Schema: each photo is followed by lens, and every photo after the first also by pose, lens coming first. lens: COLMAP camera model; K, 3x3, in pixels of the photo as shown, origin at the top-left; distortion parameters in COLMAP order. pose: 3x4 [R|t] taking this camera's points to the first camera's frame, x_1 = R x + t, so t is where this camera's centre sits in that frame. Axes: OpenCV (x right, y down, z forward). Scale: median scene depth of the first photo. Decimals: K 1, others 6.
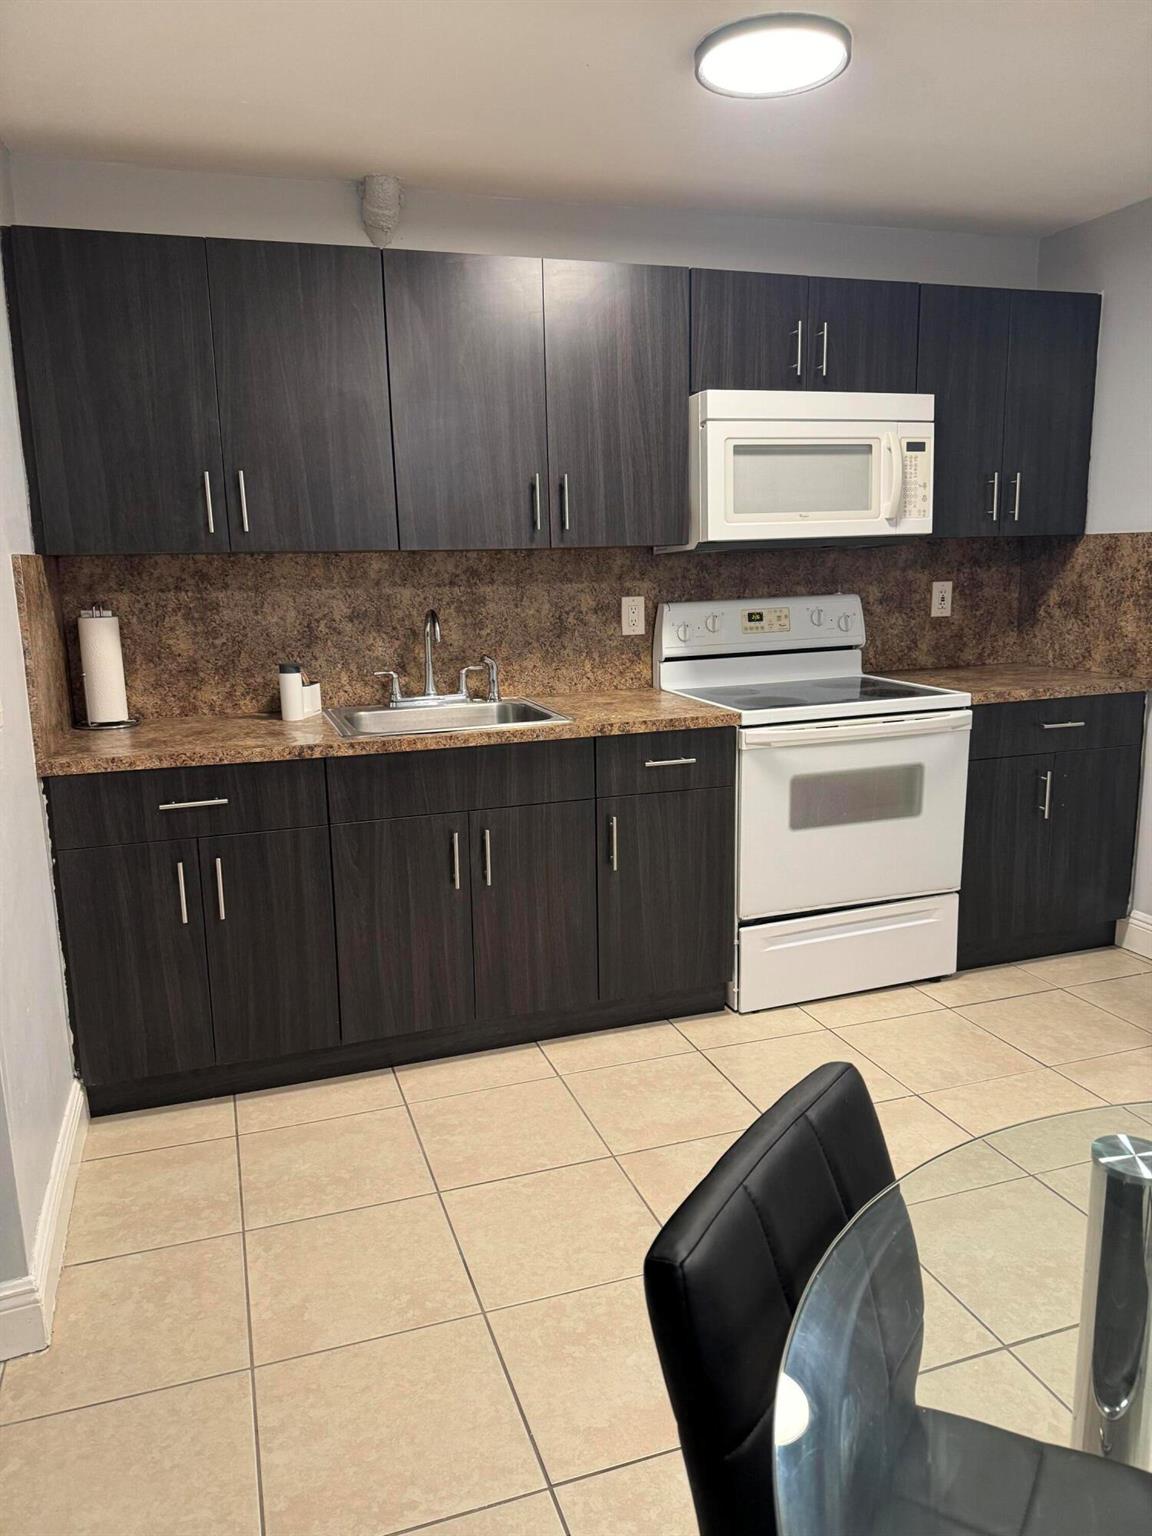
lens RADIAL K [[1100.0, 0, 585.9], [0, 1100.0, 776.5], [0, 0, 1]] dist [0.065442, -0.088041]
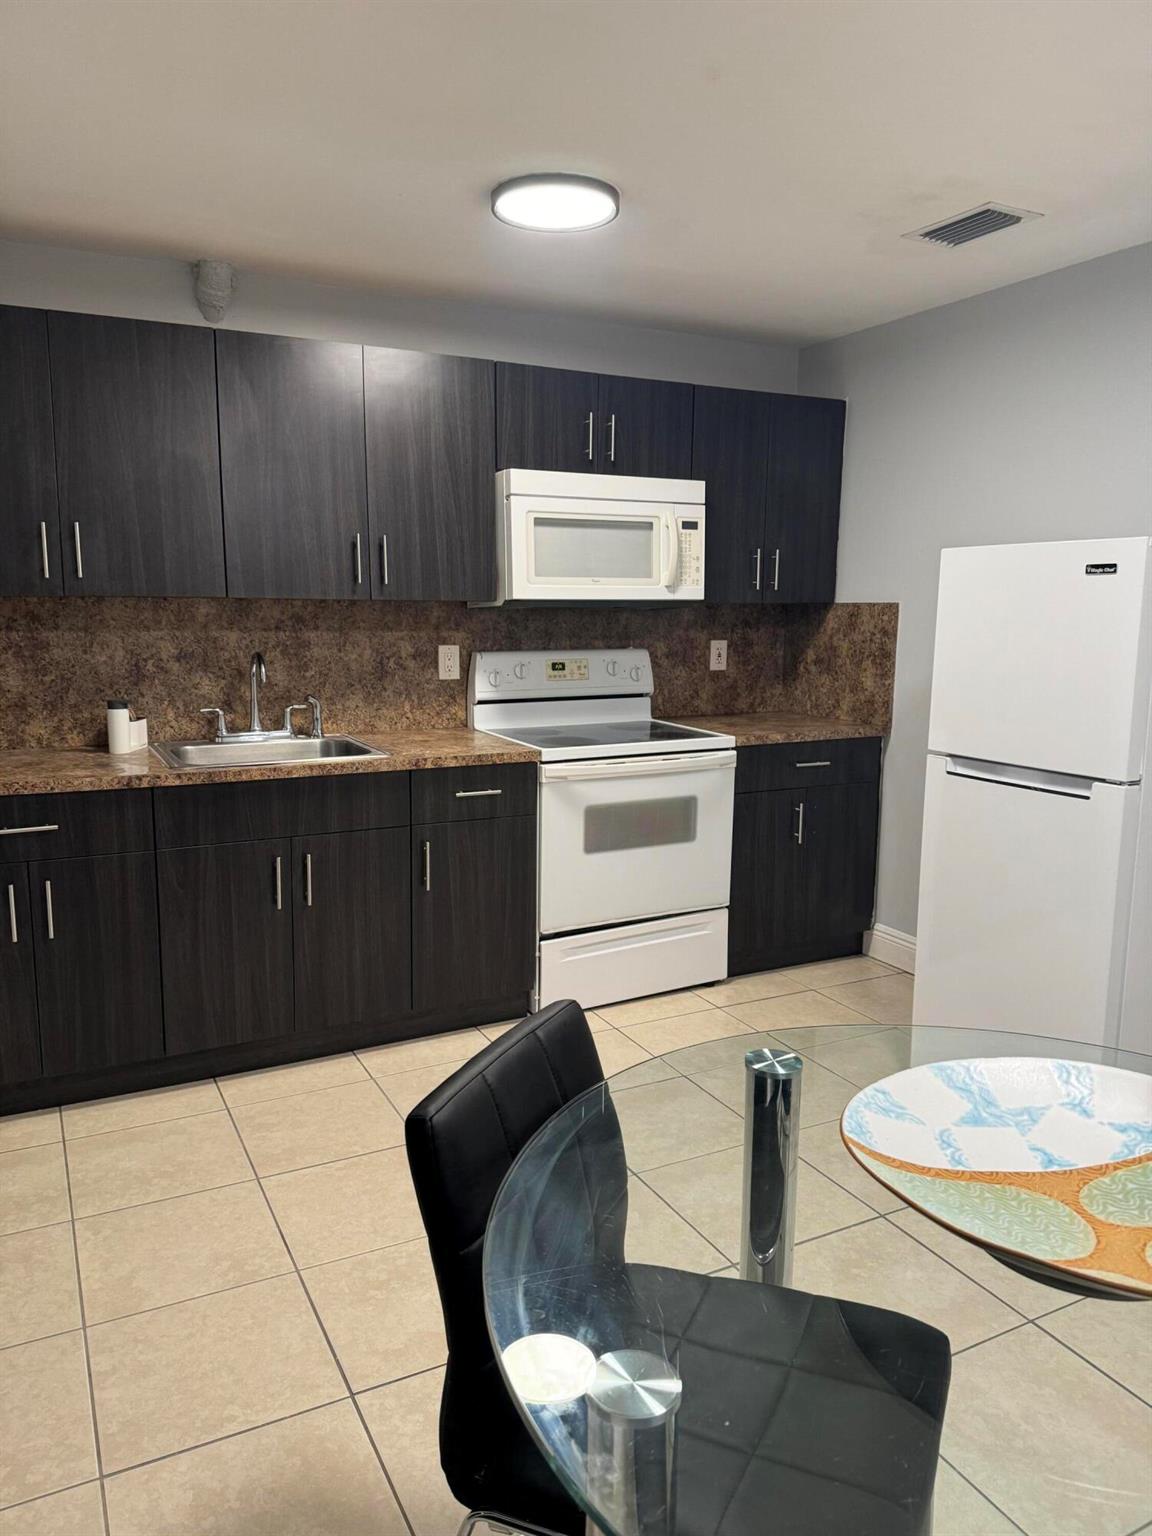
lens RADIAL K [[1100.0, 0, 591.1], [0, 1100.0, 778.7], [0, 0, 1]] dist [0.065442, -0.088041]
pose [[0.988042, 0.006080, 0.154065, 0.017829], [-0.000522, 0.999348, -0.036089, 0.012212], [-0.154184, 0.035577, 0.987401, -0.127135]]
